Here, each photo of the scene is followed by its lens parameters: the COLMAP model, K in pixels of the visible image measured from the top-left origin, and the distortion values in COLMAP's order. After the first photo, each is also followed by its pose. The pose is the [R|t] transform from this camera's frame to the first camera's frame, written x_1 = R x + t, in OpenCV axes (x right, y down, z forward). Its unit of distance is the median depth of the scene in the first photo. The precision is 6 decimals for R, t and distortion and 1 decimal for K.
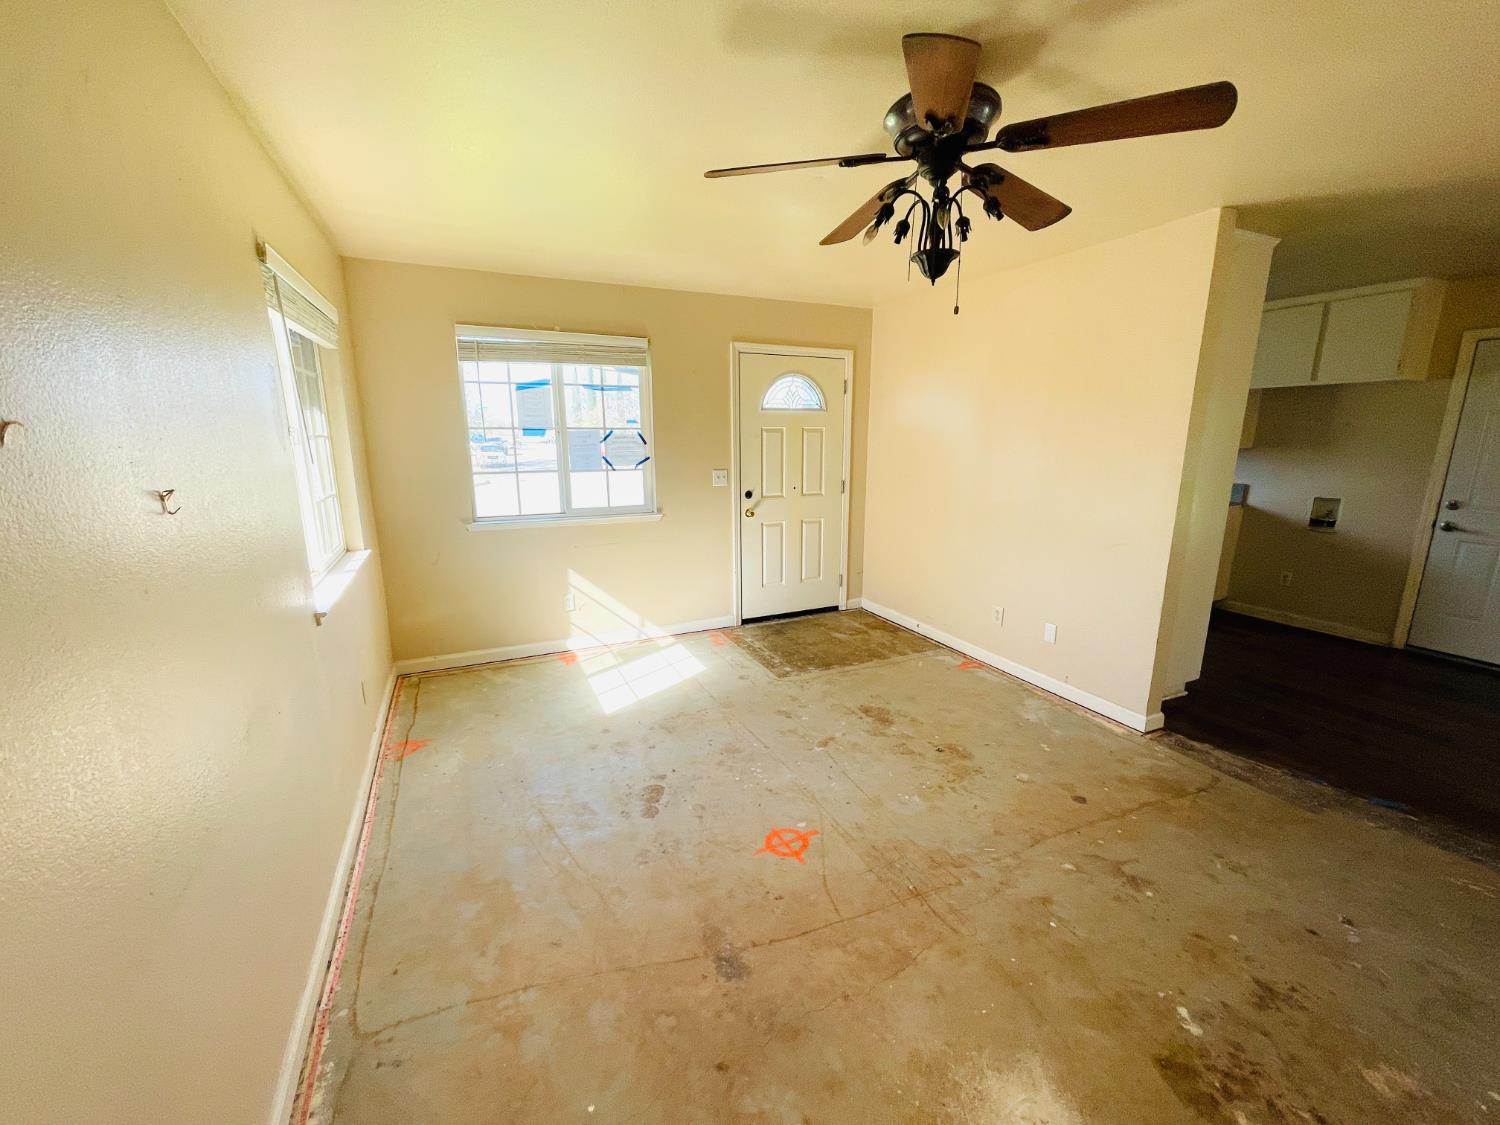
lens RADIAL K [[606.9, 0, 751.0], [0, 606.9, 565.1], [0, 0, 1]] dist [-0.003403, 0.002832]
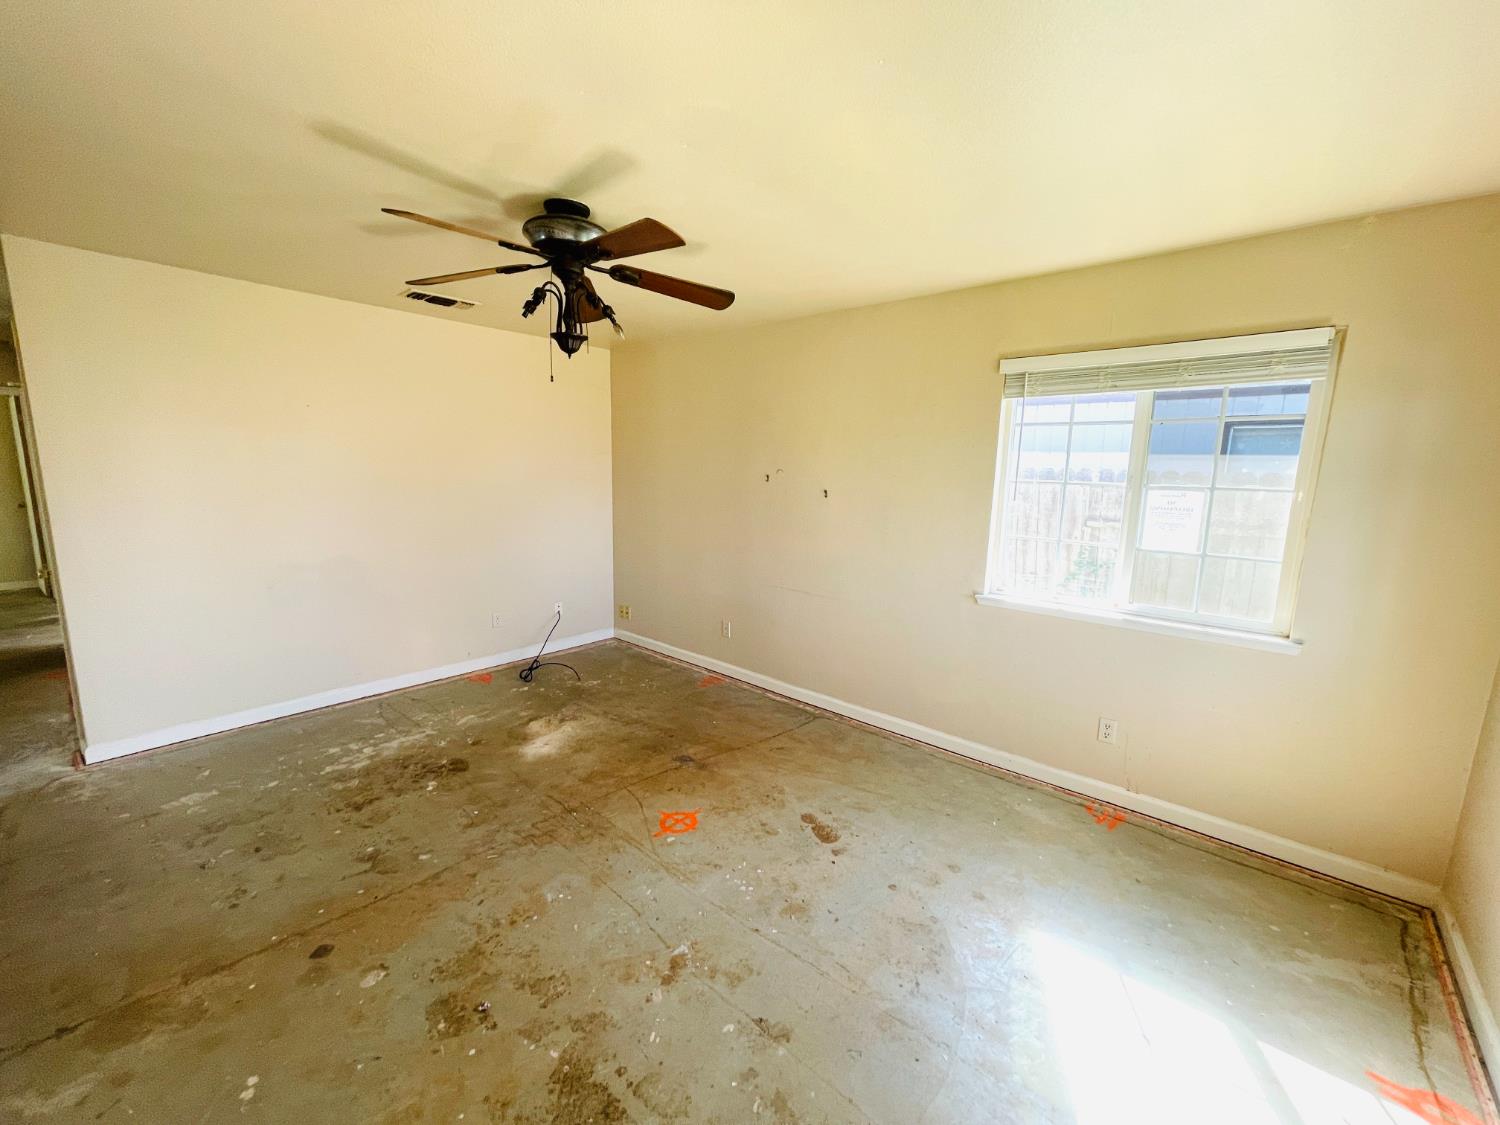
lens RADIAL K [[606.9, 0, 746.5], [0, 606.9, 564.6], [0, 0, 1]] dist [-0.003403, 0.002832]
pose [[-0.920402, 0.044317, -0.388454, 0.282155], [-0.104039, 0.929970, 0.352606, -0.323653], [0.376877, 0.364954, -0.851335, 1.425539]]
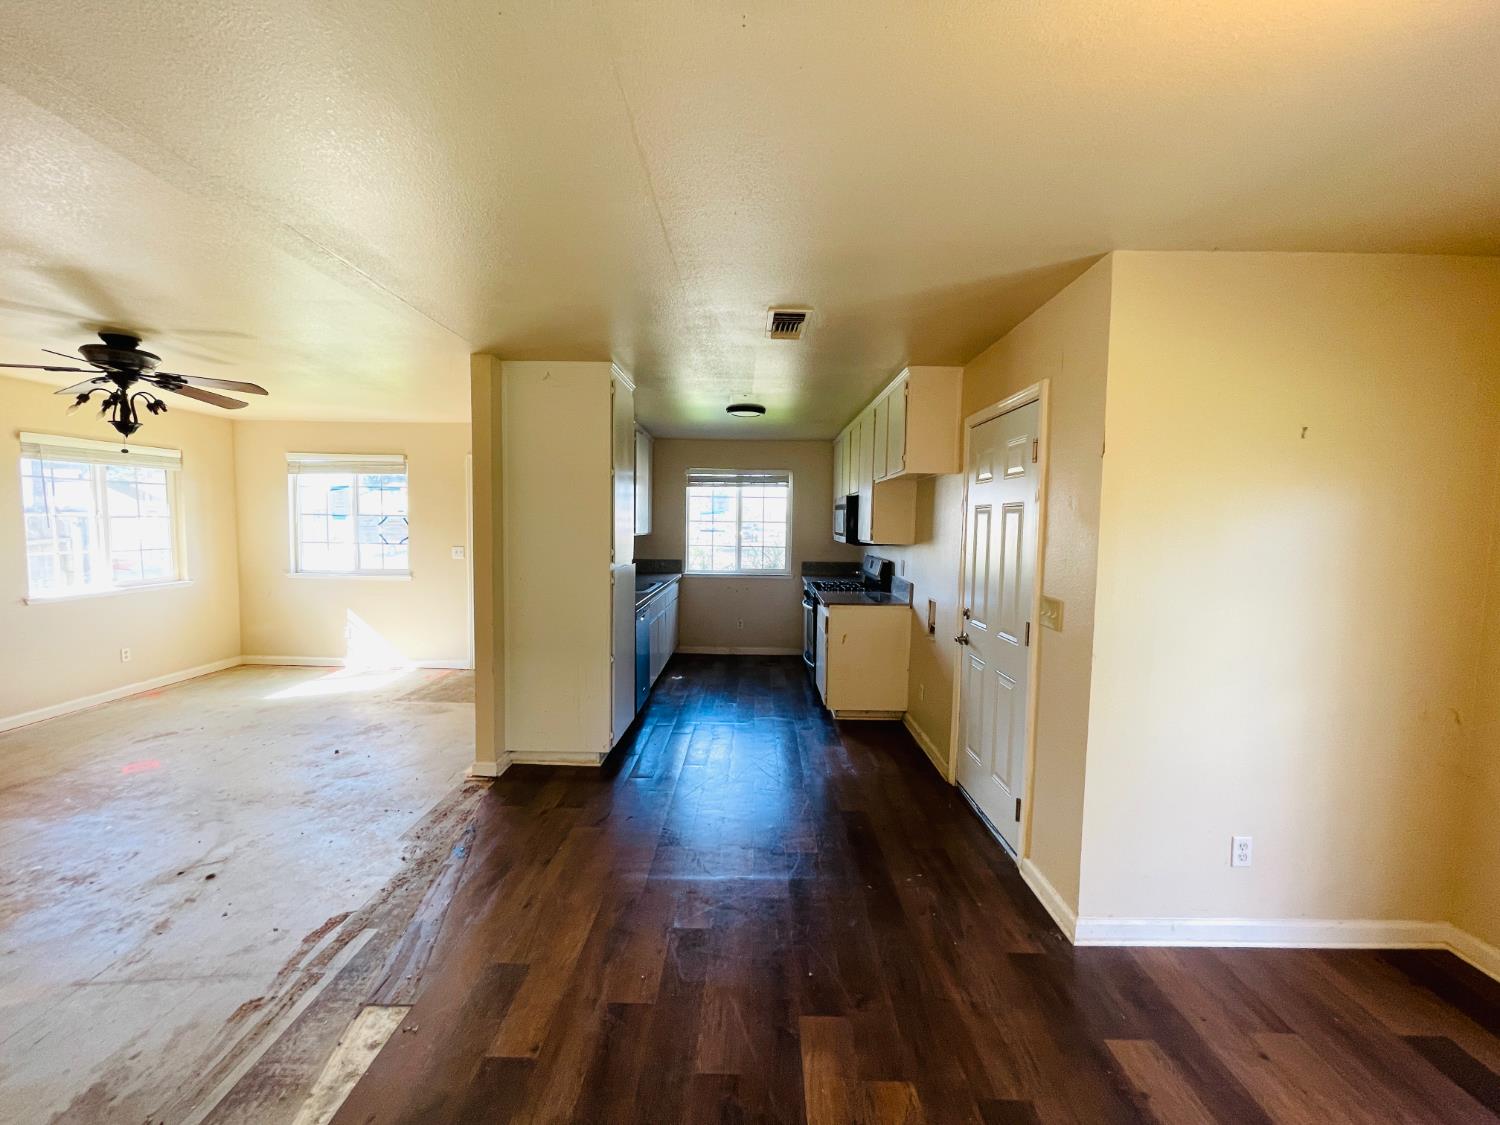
lens RADIAL K [[606.9, 0, 751.6], [0, 606.9, 564.8], [0, 0, 1]] dist [-0.003403, 0.002832]
pose [[0.896177, 0.045980, -0.441307, 1.676481], [-0.111573, 0.986009, -0.123843, -0.036652], [0.429439, 0.160223, 0.888769, 0.143340]]
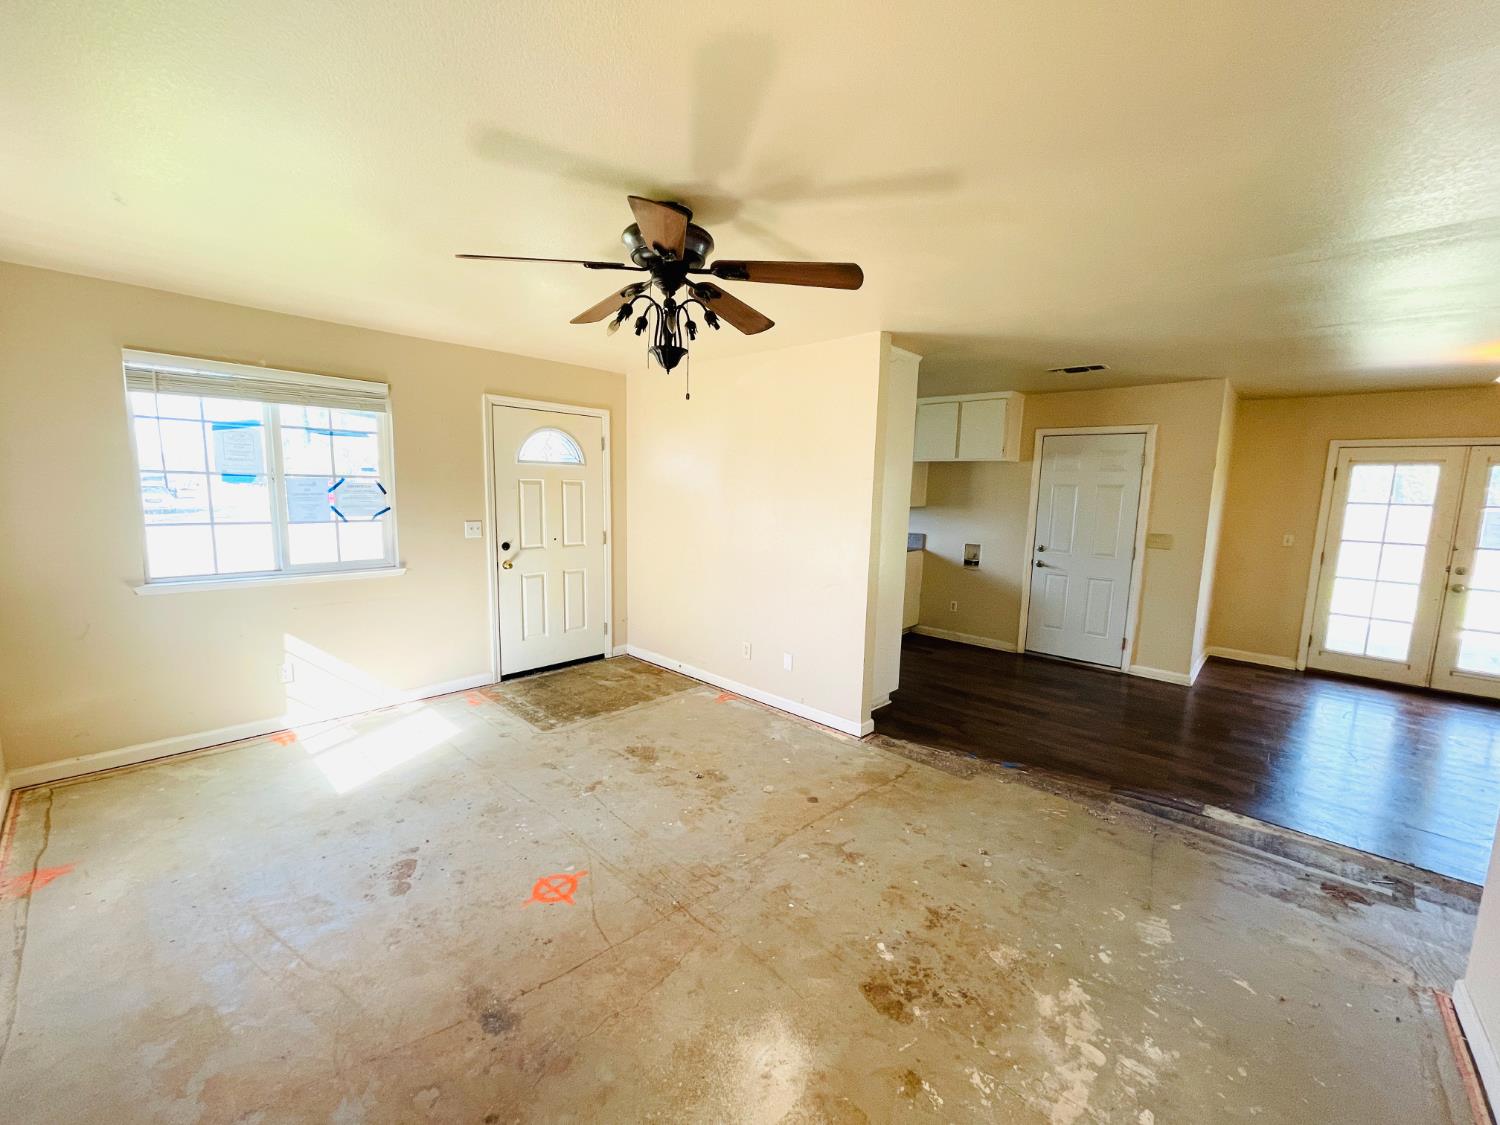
lens RADIAL K [[606.9, 0, 751.7], [0, 606.9, 565.0], [0, 0, 1]] dist [-0.003403, 0.002832]
pose [[0.928245, -0.022598, 0.371283, -0.000384], [0.052220, 0.996185, -0.069922, 0.004636], [-0.368287, 0.084293, 0.925883, -0.082872]]
